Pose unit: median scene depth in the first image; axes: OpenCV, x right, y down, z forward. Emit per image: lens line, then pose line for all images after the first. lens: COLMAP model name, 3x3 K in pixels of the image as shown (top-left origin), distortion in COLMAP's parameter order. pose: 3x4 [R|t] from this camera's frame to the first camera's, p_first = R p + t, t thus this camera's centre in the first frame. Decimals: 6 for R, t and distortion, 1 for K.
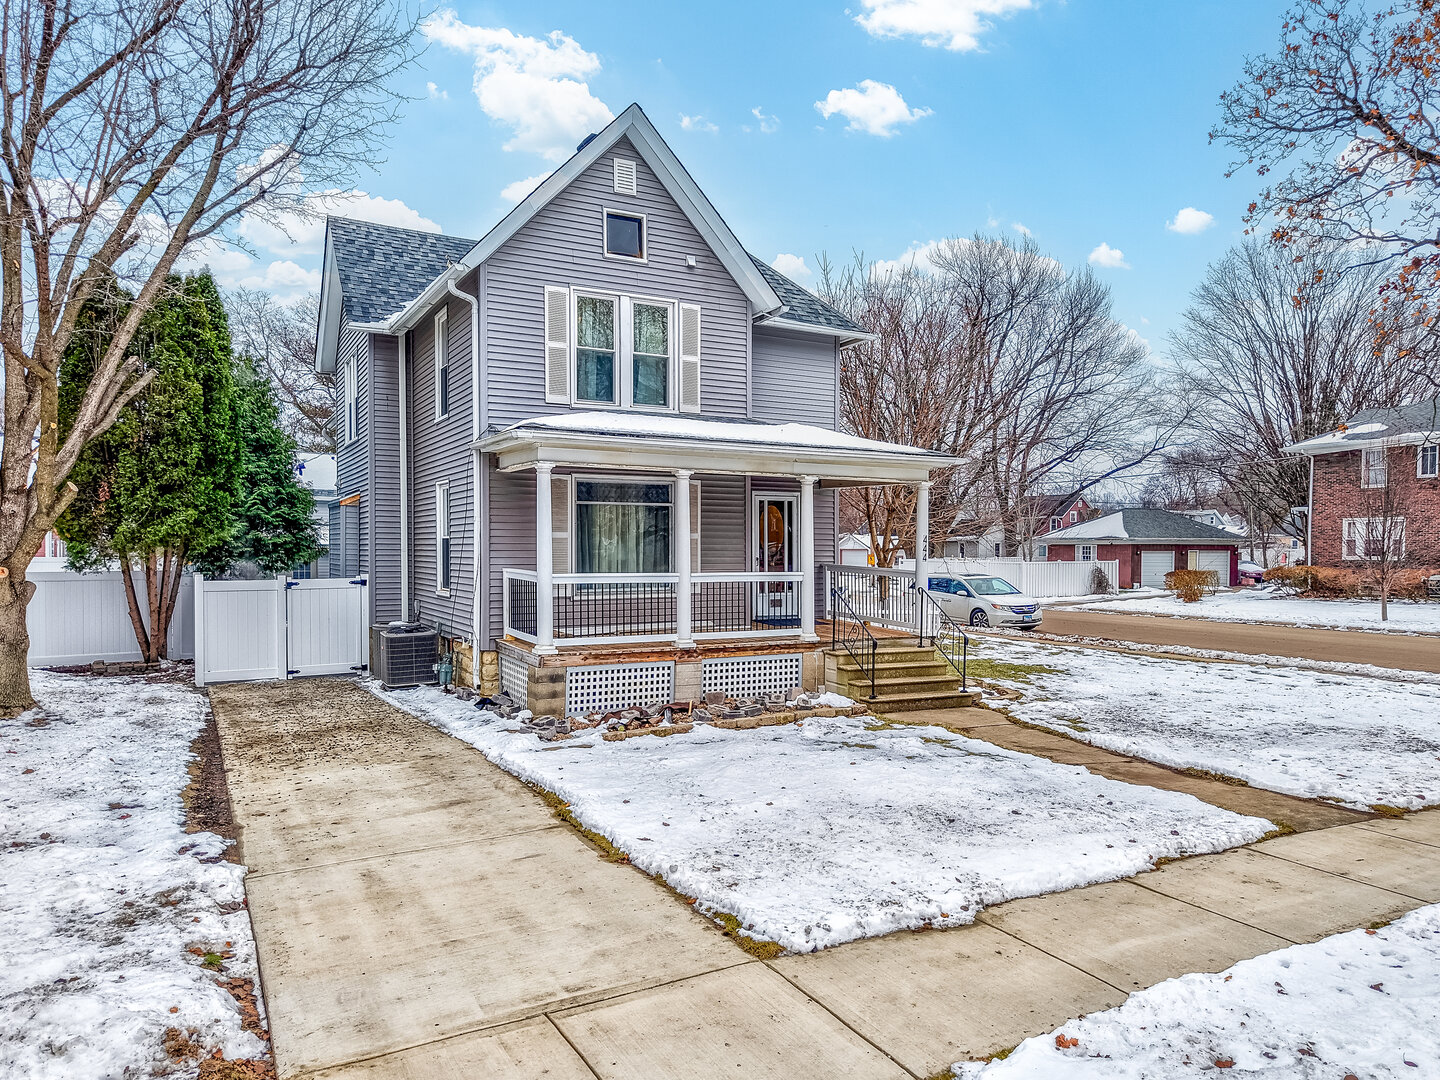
lens RADIAL K [[971.6, 0, 722.9], [0, 971.6, 577.3], [0, 0, 1]] dist [0.041440, -0.019394]
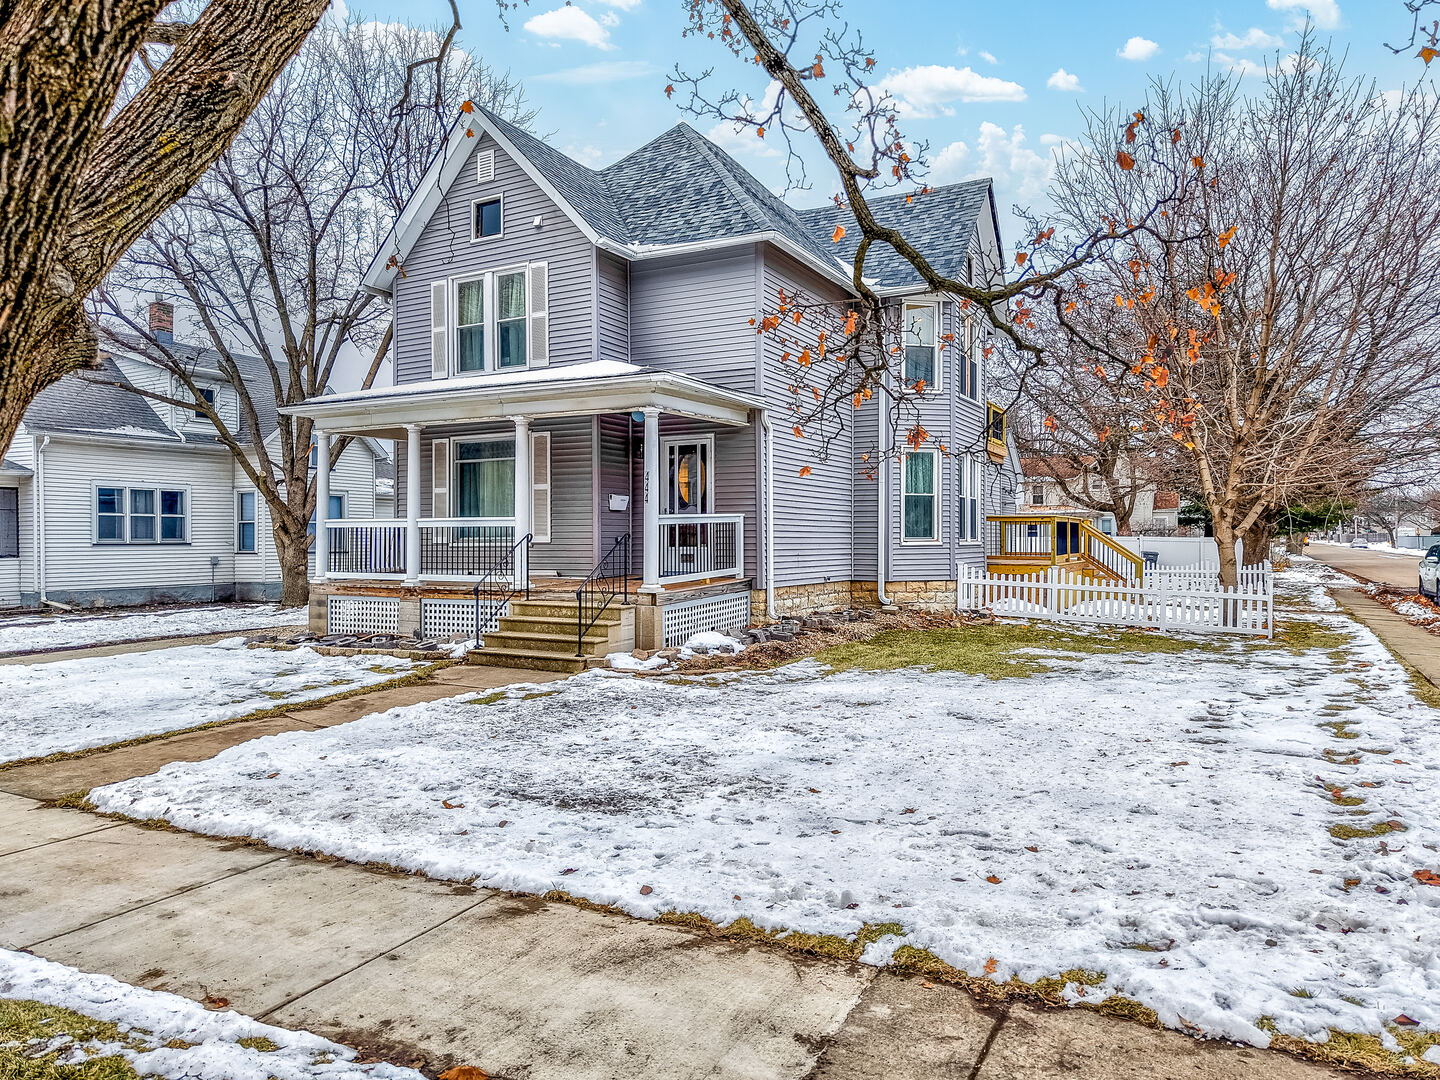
lens RADIAL K [[971.6, 0, 723.4], [0, 971.6, 539.9], [0, 0, 1]] dist [0.041440, -0.019394]
pose [[0.546894, -0.006290, -0.837178, 1.002013], [-0.019536, 0.999604, -0.020272, 0.033084], [0.836974, 0.027442, 0.546554, 0.646568]]
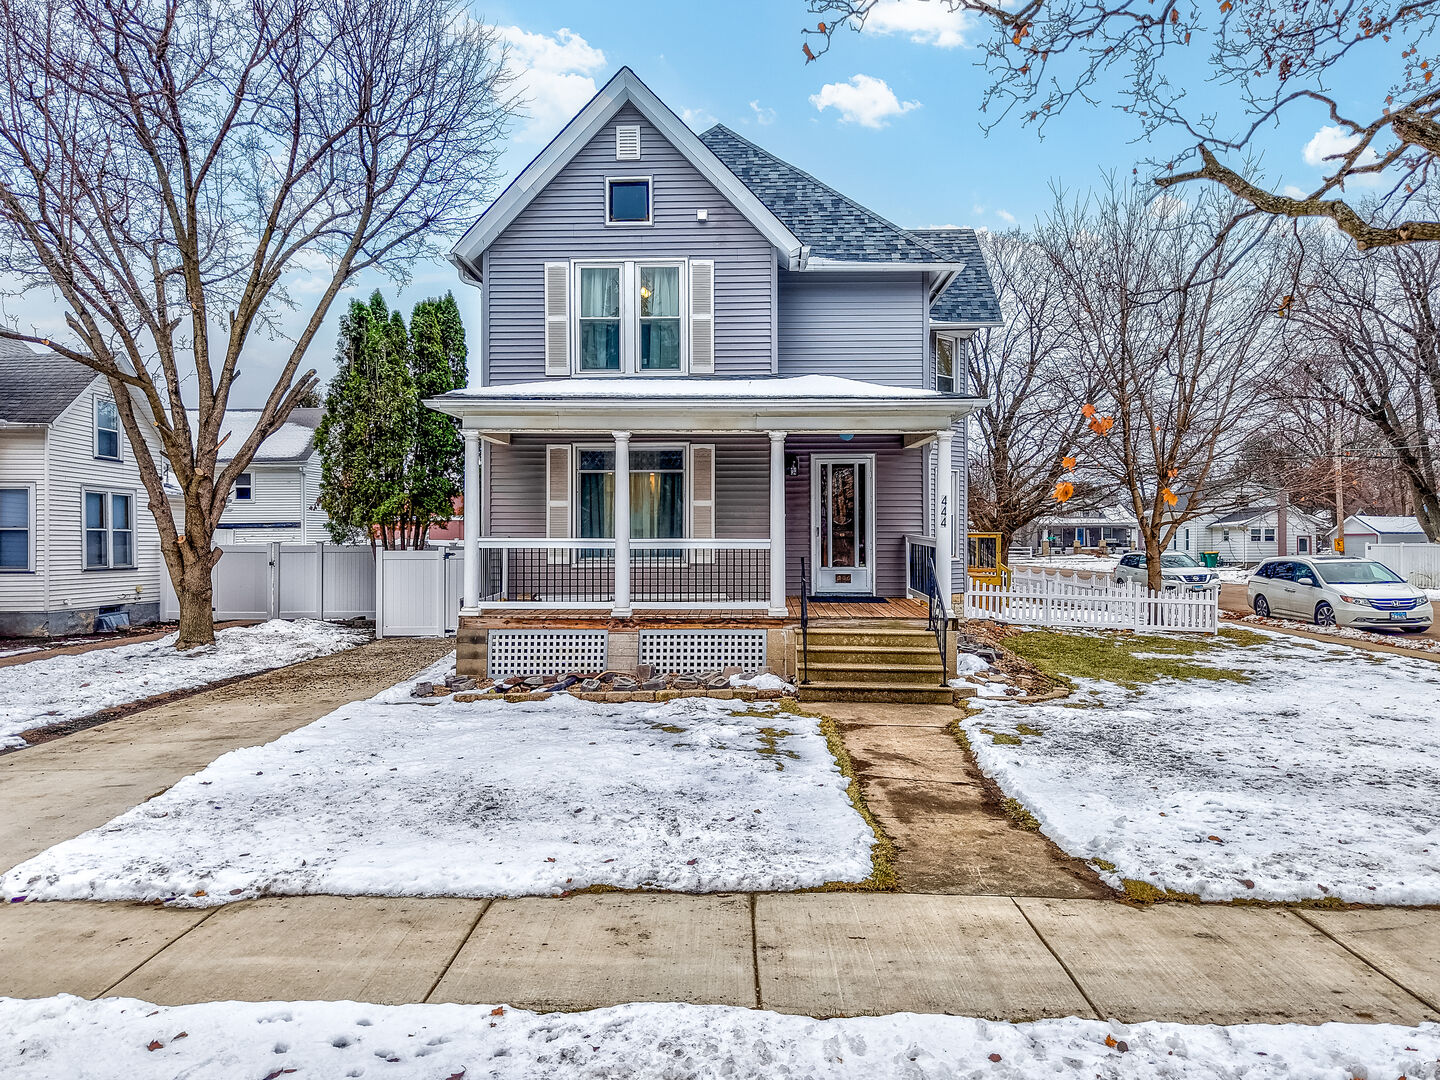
lens RADIAL K [[971.6, 0, 725.9], [0, 971.6, 537.6], [0, 0, 1]] dist [0.041440, -0.019394]
pose [[0.867642, -0.004970, -0.497164, 0.491238], [-0.010560, 0.999540, -0.028420, 0.019341], [0.497077, 0.029908, 0.867191, 0.204999]]
